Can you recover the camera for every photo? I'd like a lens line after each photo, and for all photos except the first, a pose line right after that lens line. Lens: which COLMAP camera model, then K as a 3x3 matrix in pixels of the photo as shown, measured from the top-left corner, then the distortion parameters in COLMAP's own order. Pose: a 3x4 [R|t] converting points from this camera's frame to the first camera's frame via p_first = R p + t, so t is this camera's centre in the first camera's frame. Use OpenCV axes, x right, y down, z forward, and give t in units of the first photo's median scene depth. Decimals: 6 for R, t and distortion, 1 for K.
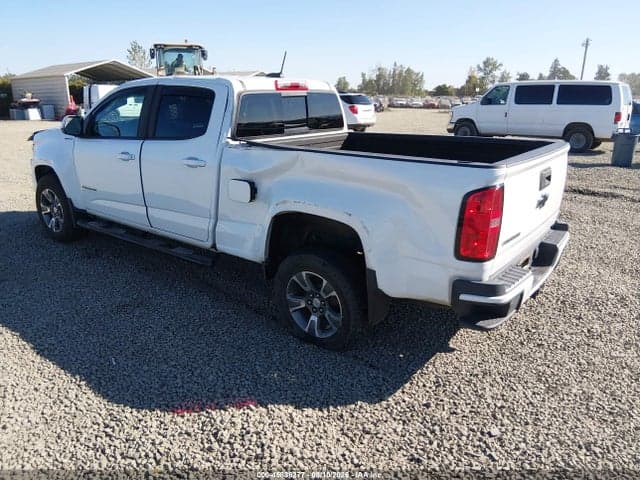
lens RADIAL K [[484.1, 0, 320.0], [0, 484.1, 240.0], [0, 0, 1]] dist [0.102999, -0.175821]
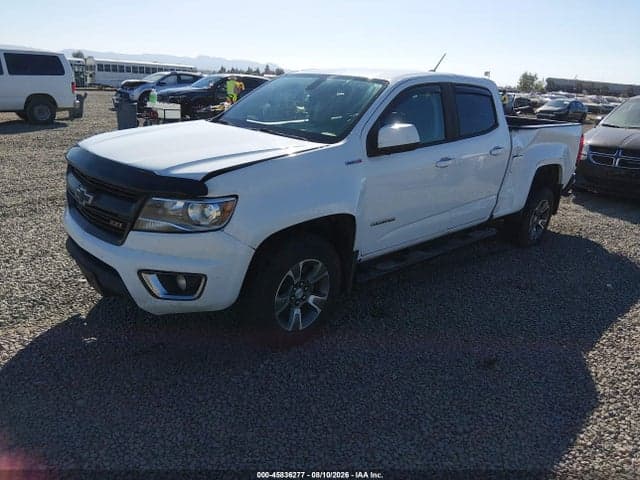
lens RADIAL K [[484.1, 0, 320.0], [0, 484.1, 240.0], [0, 0, 1]] dist [0.102999, -0.175821]
pose [[0.147000, -0.313190, 0.938244, -0.786597], [0.239495, 0.931595, 0.273448, -0.202564], [-0.959705, 0.184508, 0.211953, 0.630406]]
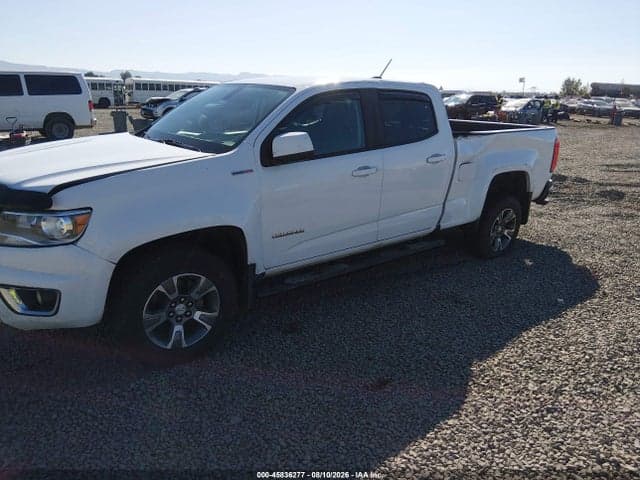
lens RADIAL K [[484.1, 0, 320.0], [0, 484.1, 240.0], [0, 0, 1]] dist [0.102999, -0.175821]
pose [[0.217174, -0.292726, 0.931207, -0.744348], [0.265329, 0.935760, 0.232277, -0.165565], [-0.939381, 0.196632, 0.280891, 0.509505]]
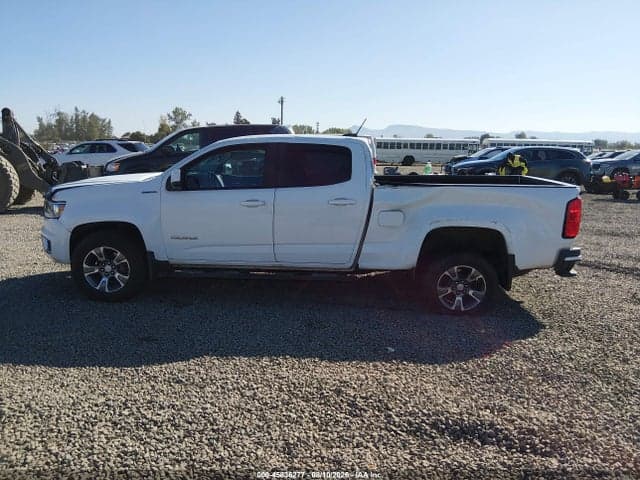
lens RADIAL K [[484.1, 0, 320.0], [0, 484.1, 240.0], [0, 0, 1]] dist [0.102999, -0.175821]
pose [[0.822476, -0.109914, 0.558080, -0.539937], [0.159595, 0.986333, -0.040946, -0.008944], [-0.545952, 0.122744, 0.828777, -0.005961]]
